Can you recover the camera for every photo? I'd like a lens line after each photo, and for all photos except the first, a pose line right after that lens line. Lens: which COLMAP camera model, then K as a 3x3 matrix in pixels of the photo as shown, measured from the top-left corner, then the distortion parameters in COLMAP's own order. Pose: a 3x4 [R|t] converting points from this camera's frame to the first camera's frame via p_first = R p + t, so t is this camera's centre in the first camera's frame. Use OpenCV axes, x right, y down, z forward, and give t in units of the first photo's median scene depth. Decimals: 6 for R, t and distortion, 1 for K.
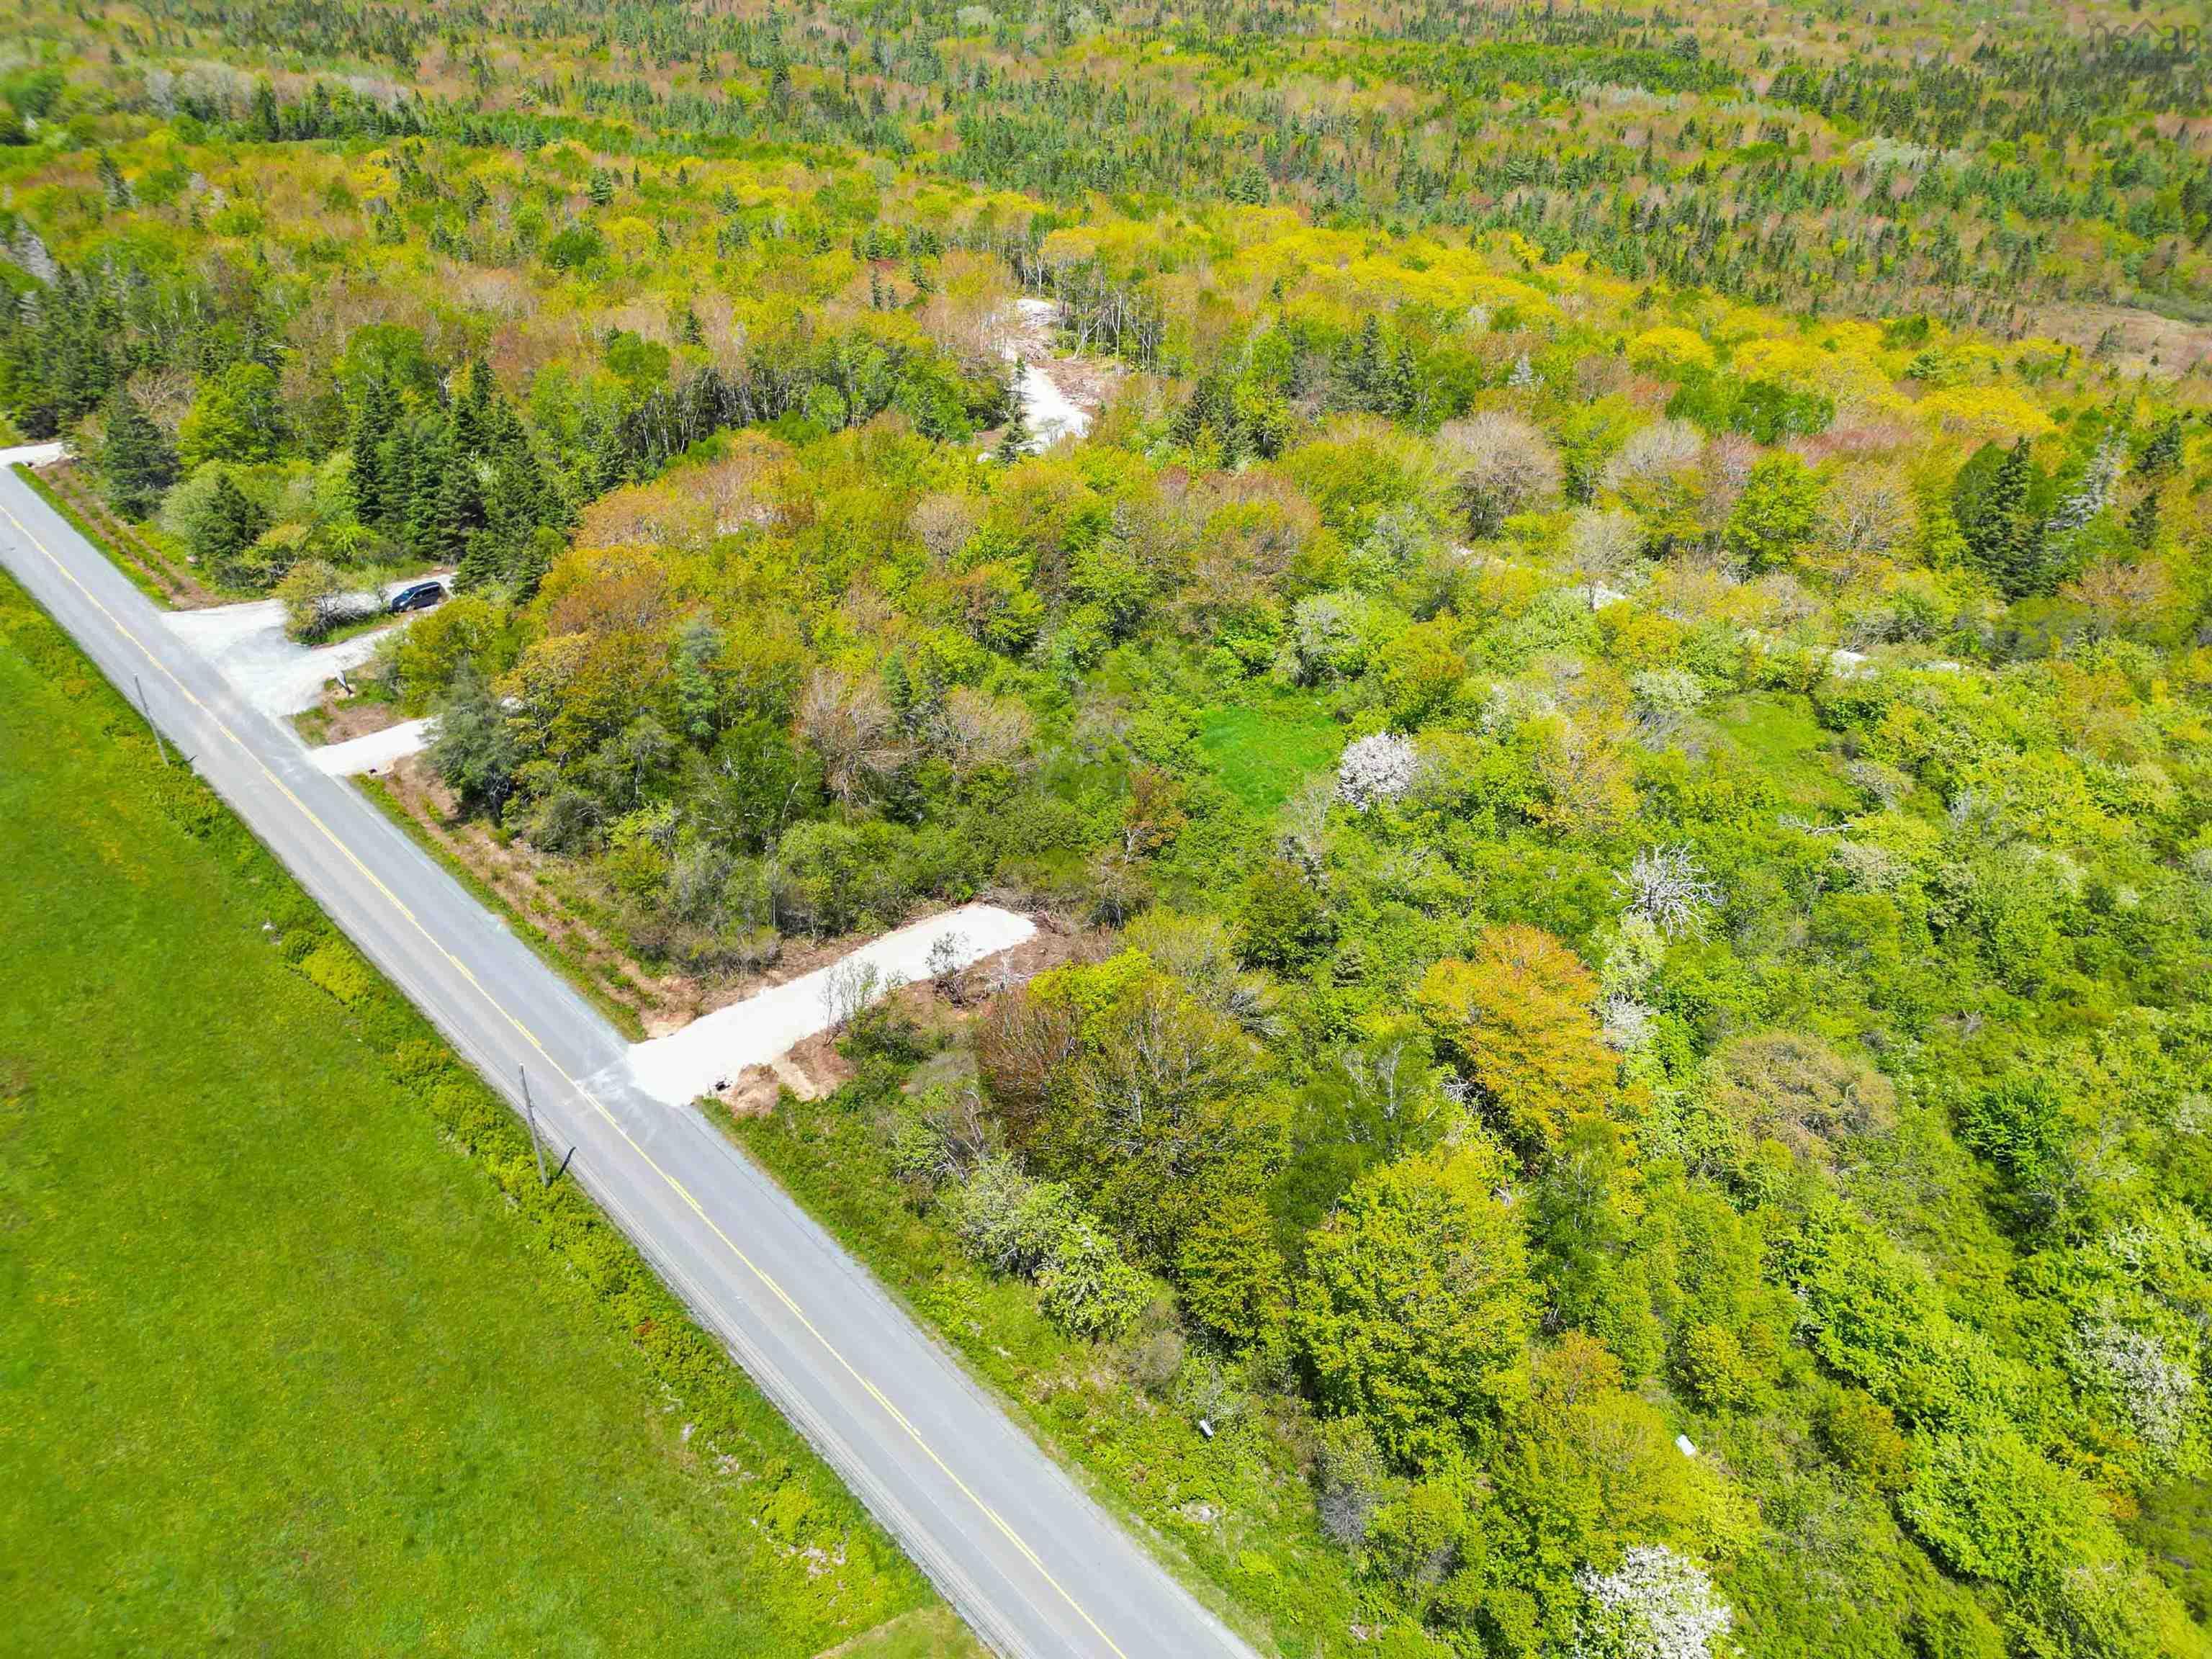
lens RADIAL K [[1579.0, 0, 1106.0], [0, 1579.0, 829.5], [0, 0, 1]] dist [-0.002484, -0.002501]
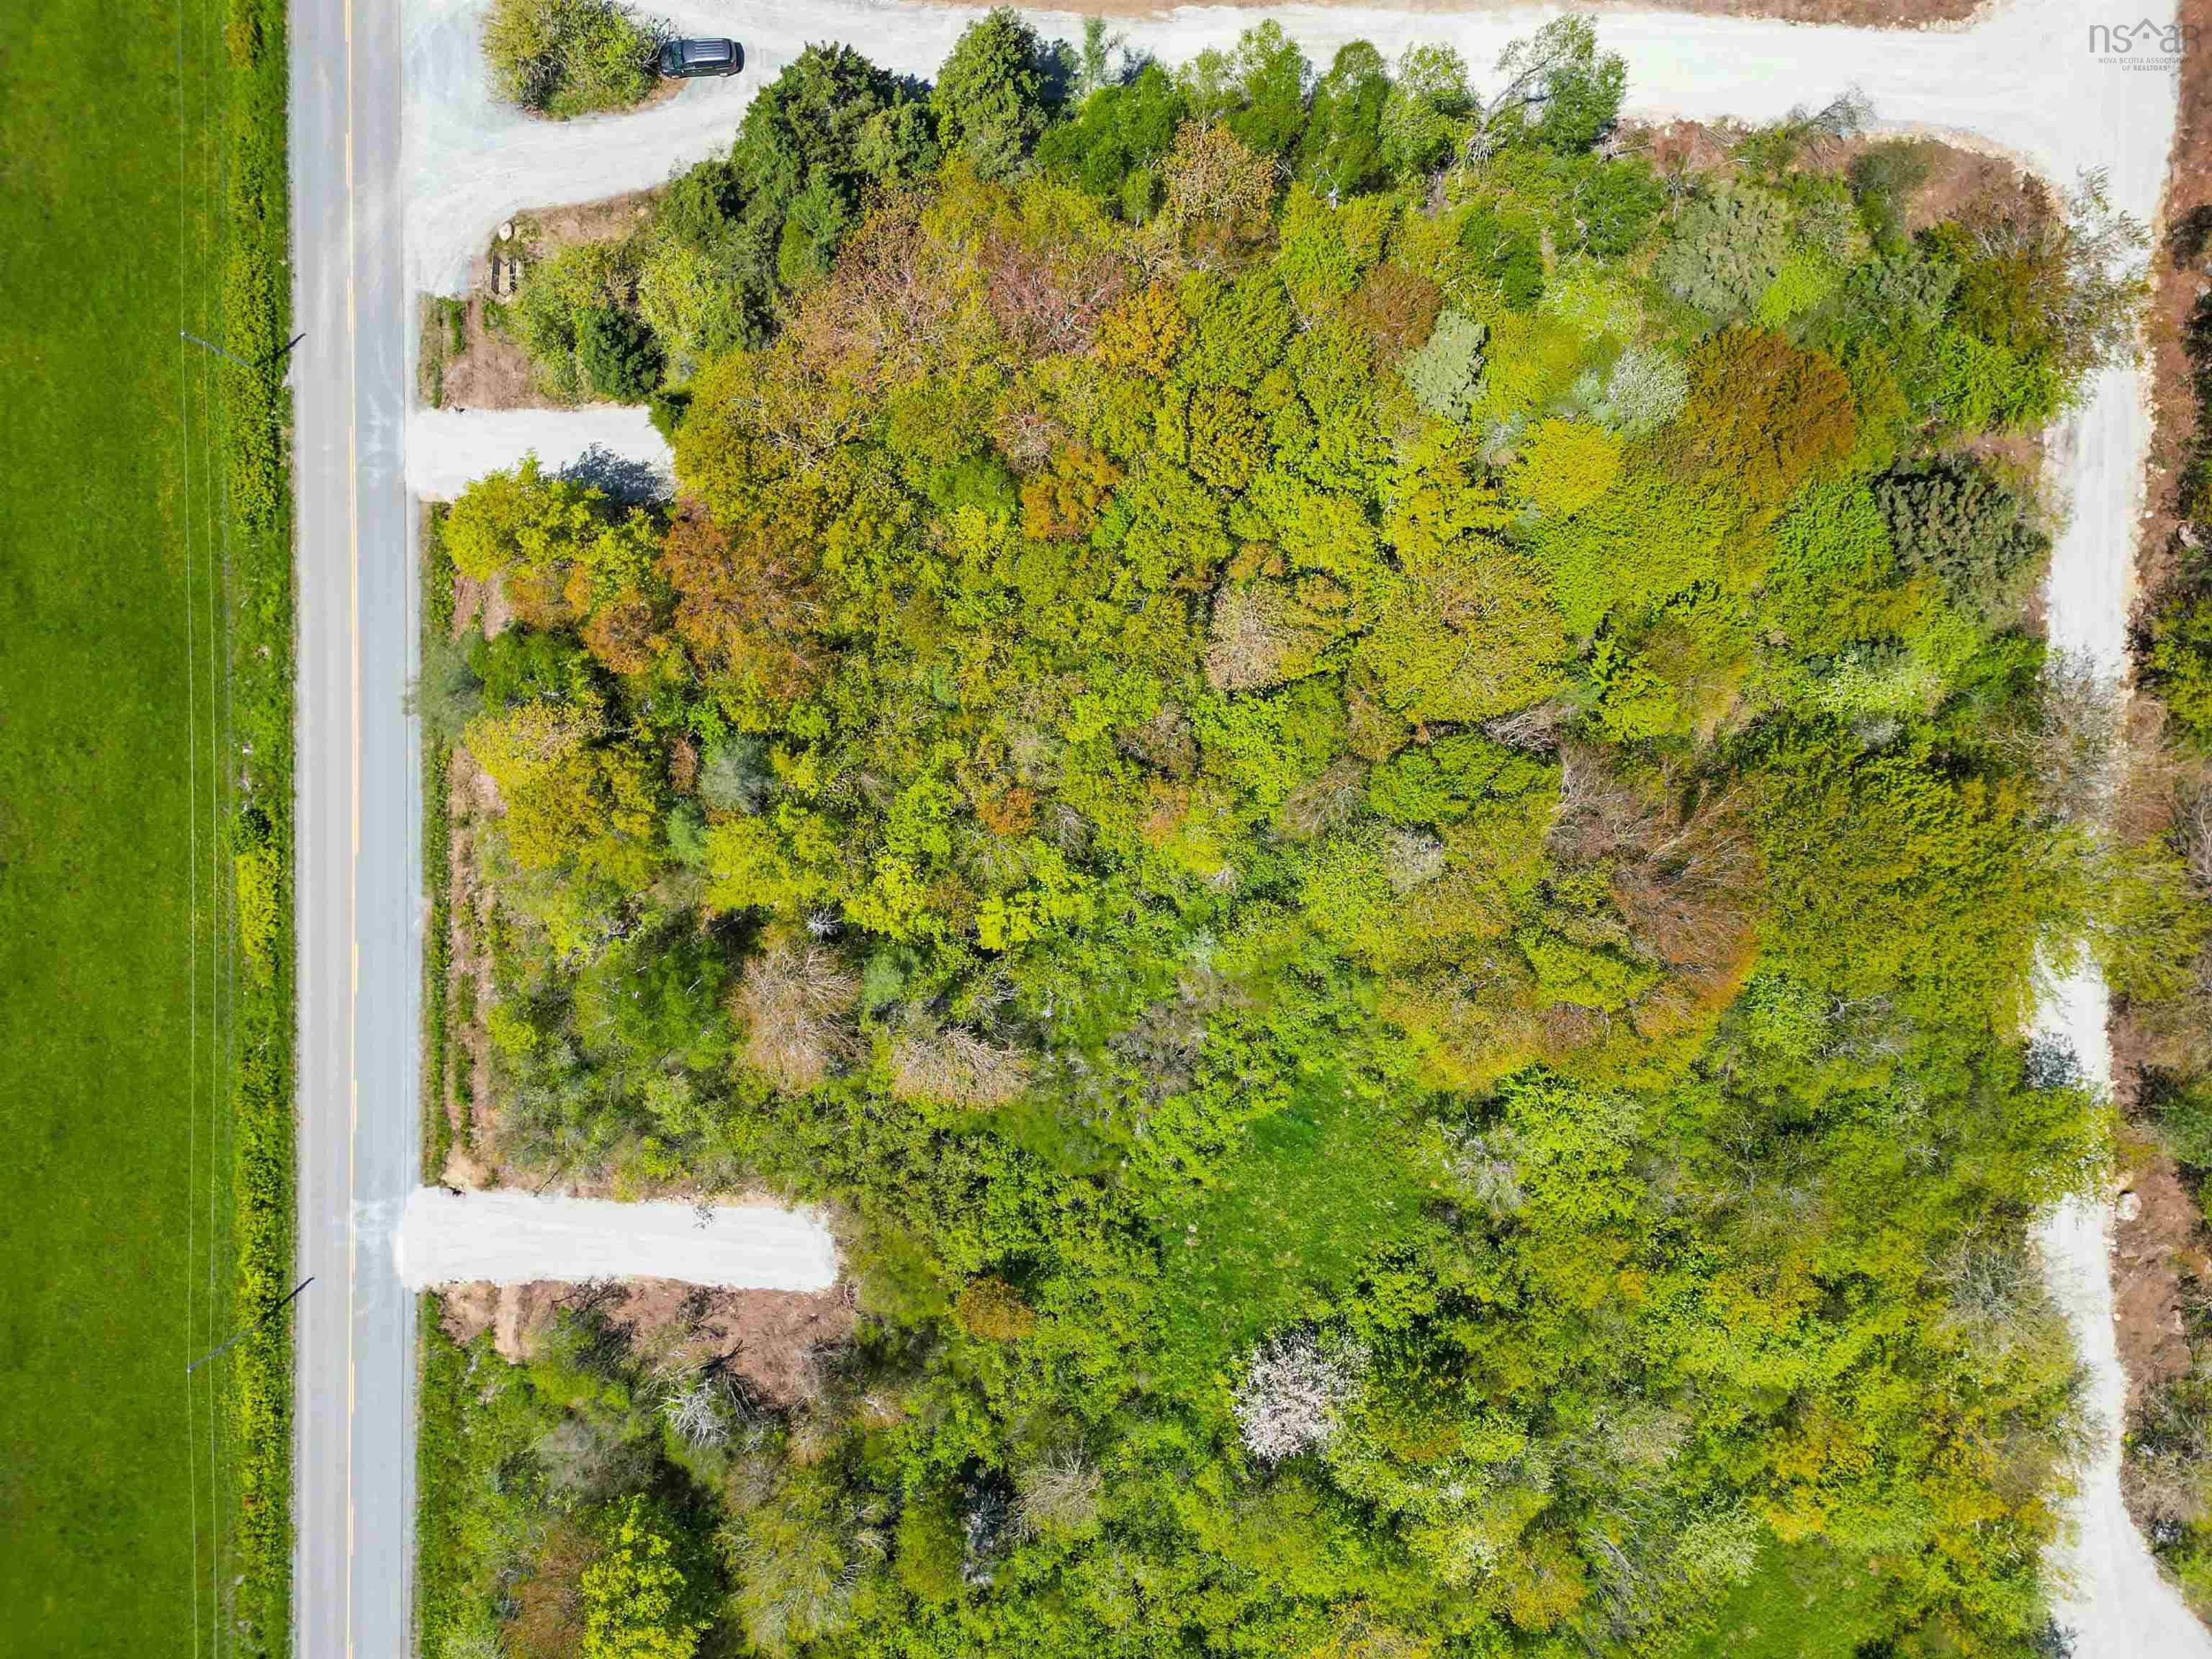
lens RADIAL K [[1579.0, 0, 1106.0], [0, 1579.0, 829.5], [0, 0, 1]] dist [-0.002484, -0.002501]
pose [[0.717161, 0.696902, -0.002702, -0.122908], [-0.345954, 0.359372, 0.866700, -0.987985], [0.604976, -0.620629, 0.498823, 0.844798]]
